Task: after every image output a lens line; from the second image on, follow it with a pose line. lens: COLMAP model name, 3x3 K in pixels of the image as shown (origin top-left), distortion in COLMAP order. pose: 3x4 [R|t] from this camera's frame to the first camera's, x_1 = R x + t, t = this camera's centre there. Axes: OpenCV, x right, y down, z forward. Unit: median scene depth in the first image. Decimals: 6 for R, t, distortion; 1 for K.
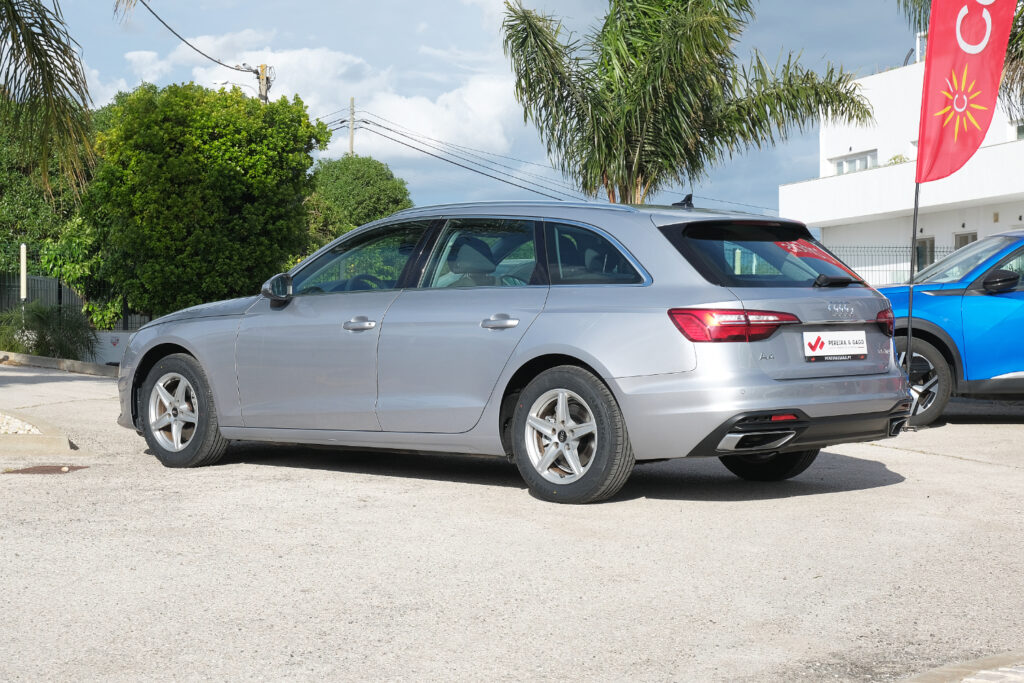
lens RADIAL K [[2017.6, 0, 543.1], [0, 2017.6, 341.6], [0, 0, 1]] dist [-0.121981, 0.037963]
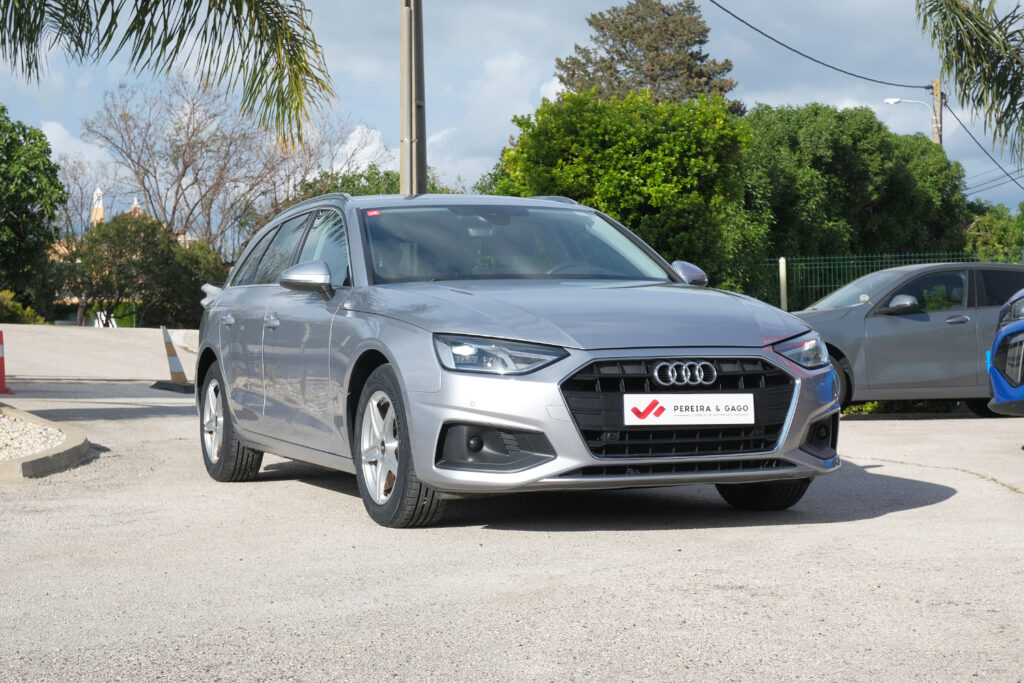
lens RADIAL K [[2012.4, 0, 512.0], [0, 2012.4, 341.5], [0, 0, 1]] dist [-0.074318, 0.092414]
pose [[0.898976, -0.022233, -0.437434, 0.198492], [0.013478, 0.999642, -0.023108, 0.008930], [0.437791, 0.014878, 0.898954, 0.153909]]
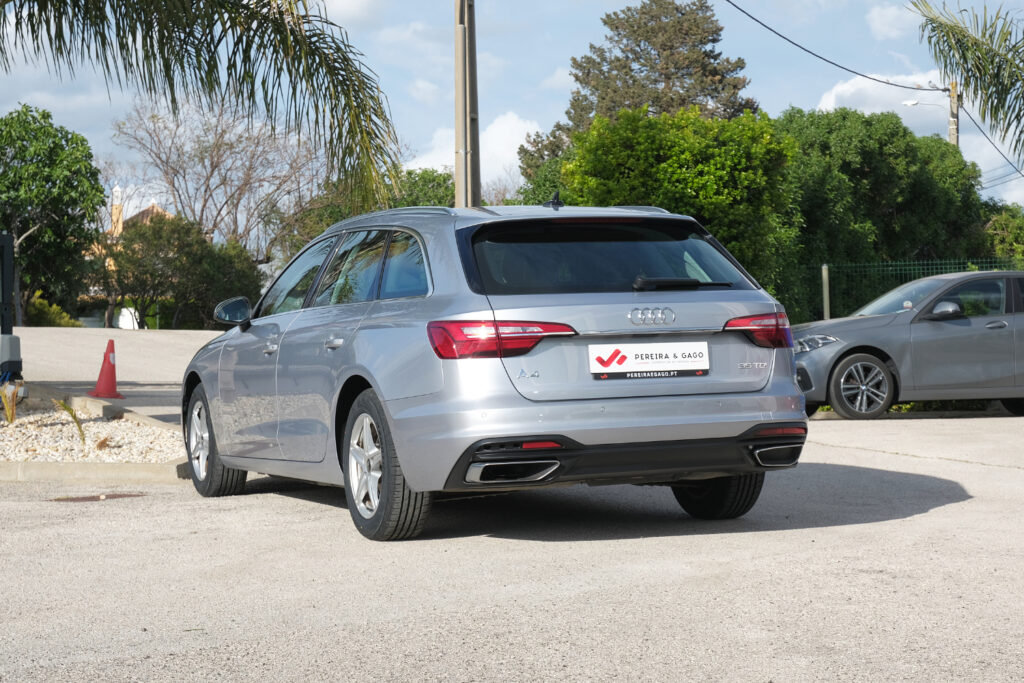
lens RADIAL K [[2012.4, 0, 512.0], [0, 2012.4, 341.5], [0, 0, 1]] dist [-0.074318, 0.092414]
pose [[0.898541, -0.023764, -0.438246, 0.197189], [0.017138, 0.999671, -0.019070, 0.003984], [0.438555, 0.009624, 0.898653, 0.091132]]
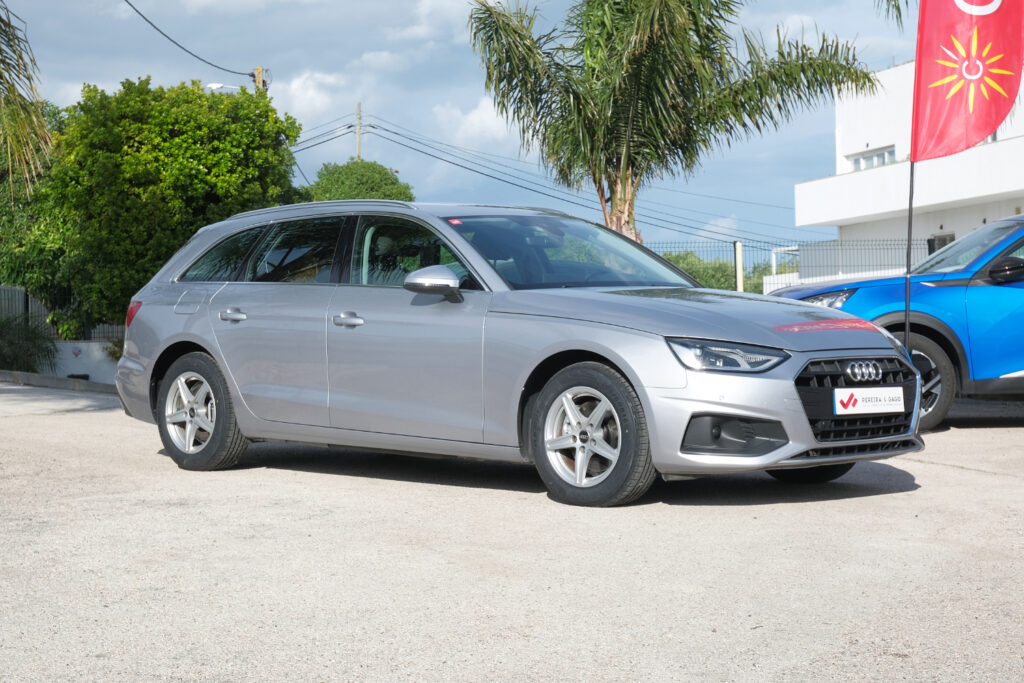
lens RADIAL K [[2012.4, 0, 512.0], [0, 2012.4, 341.5], [0, 0, 1]] dist [-0.074318, 0.092414]
pose [[0.999484, -0.015371, -0.028193, 0.019970], [0.015280, 0.999877, -0.003427, 0.001338], [0.028243, 0.002994, 0.999597, 0.061645]]
